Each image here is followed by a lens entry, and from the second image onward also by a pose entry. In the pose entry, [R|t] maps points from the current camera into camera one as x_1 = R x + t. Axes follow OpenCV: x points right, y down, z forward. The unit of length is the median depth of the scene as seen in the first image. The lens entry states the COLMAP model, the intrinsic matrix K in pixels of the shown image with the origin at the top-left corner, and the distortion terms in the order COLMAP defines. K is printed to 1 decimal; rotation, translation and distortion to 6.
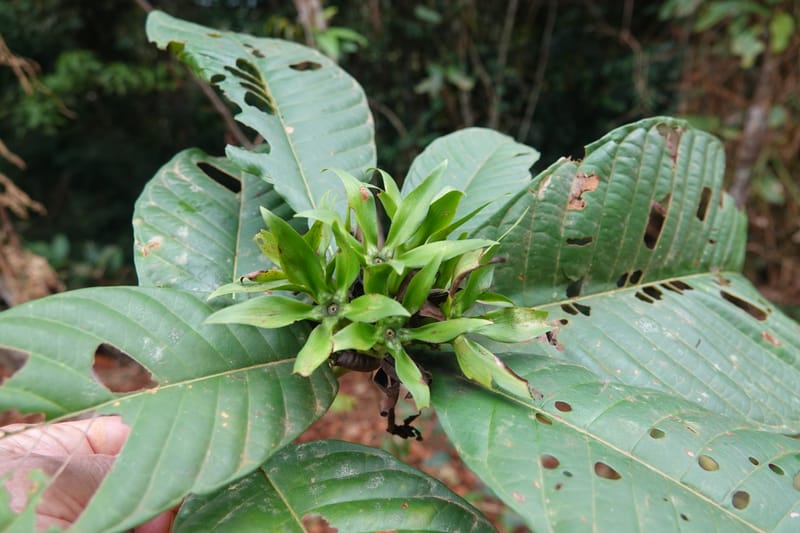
lens RADIAL K [[577.3, 0, 400.0], [0, 577.3, 266.5], [0, 0, 1]] dist [-0.001224, 0.050280]
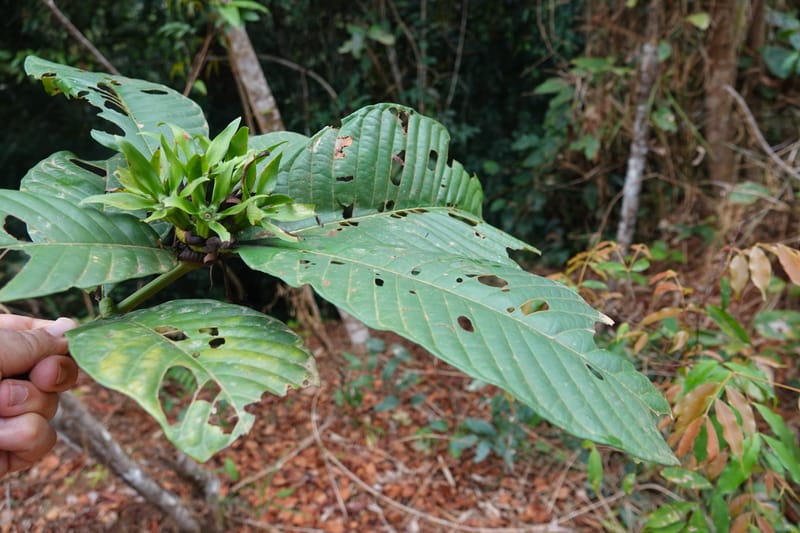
lens RADIAL K [[577.3, 0, 400.0], [0, 577.3, 266.5], [0, 0, 1]] dist [-0.001224, 0.050280]
pose [[0.978456, -0.095154, 0.183218, 0.148156], [0.124440, 0.979947, -0.155623, 0.428760], [-0.164735, 0.175070, 0.970677, -0.452620]]
